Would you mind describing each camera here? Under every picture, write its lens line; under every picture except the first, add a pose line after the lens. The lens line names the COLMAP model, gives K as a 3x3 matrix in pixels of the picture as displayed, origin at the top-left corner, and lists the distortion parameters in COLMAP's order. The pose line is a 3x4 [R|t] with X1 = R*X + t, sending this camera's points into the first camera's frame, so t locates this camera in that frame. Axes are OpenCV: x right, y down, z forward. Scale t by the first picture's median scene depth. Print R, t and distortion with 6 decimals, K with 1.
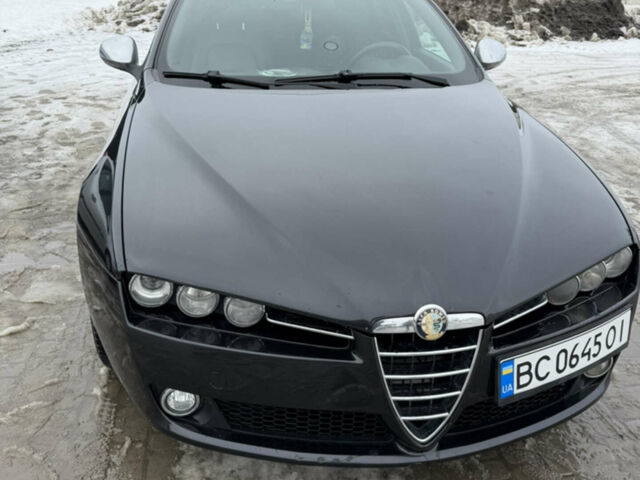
lens RADIAL K [[601.7, 0, 320.0], [0, 601.7, 240.0], [0, 0, 1]] dist [0.146165, -0.303147]
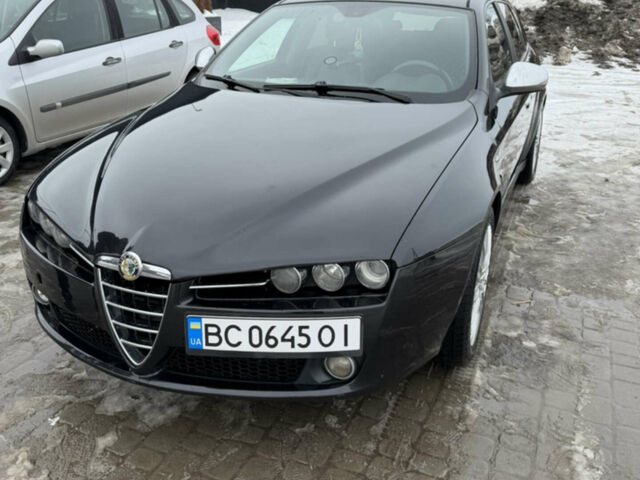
lens RADIAL K [[601.7, 0, 320.0], [0, 601.7, 240.0], [0, 0, 1]] dist [0.146165, -0.303147]
pose [[0.841363, 0.192882, -0.504882, 0.986621], [-0.208884, 0.977611, 0.025385, -0.029285], [0.498474, 0.084103, 0.862815, 0.074495]]
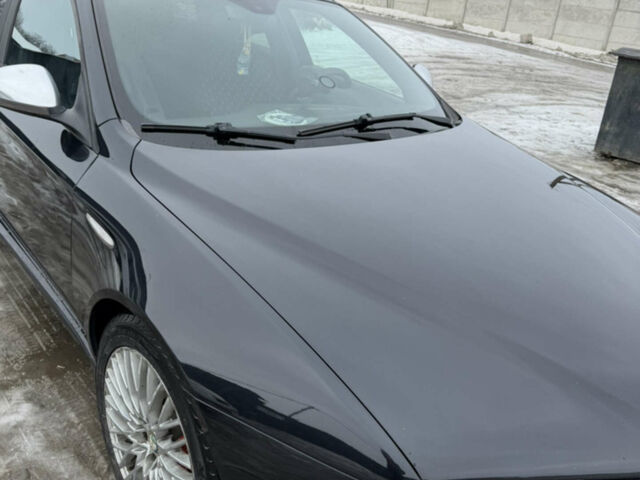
lens RADIAL K [[601.7, 0, 320.0], [0, 601.7, 240.0], [0, 0, 1]] dist [0.146165, -0.303147]
pose [[0.871196, -0.131330, 0.473042, -0.636035], [0.114947, 0.991338, 0.063527, -0.247747], [-0.477288, -0.000970, 0.878746, 0.435812]]
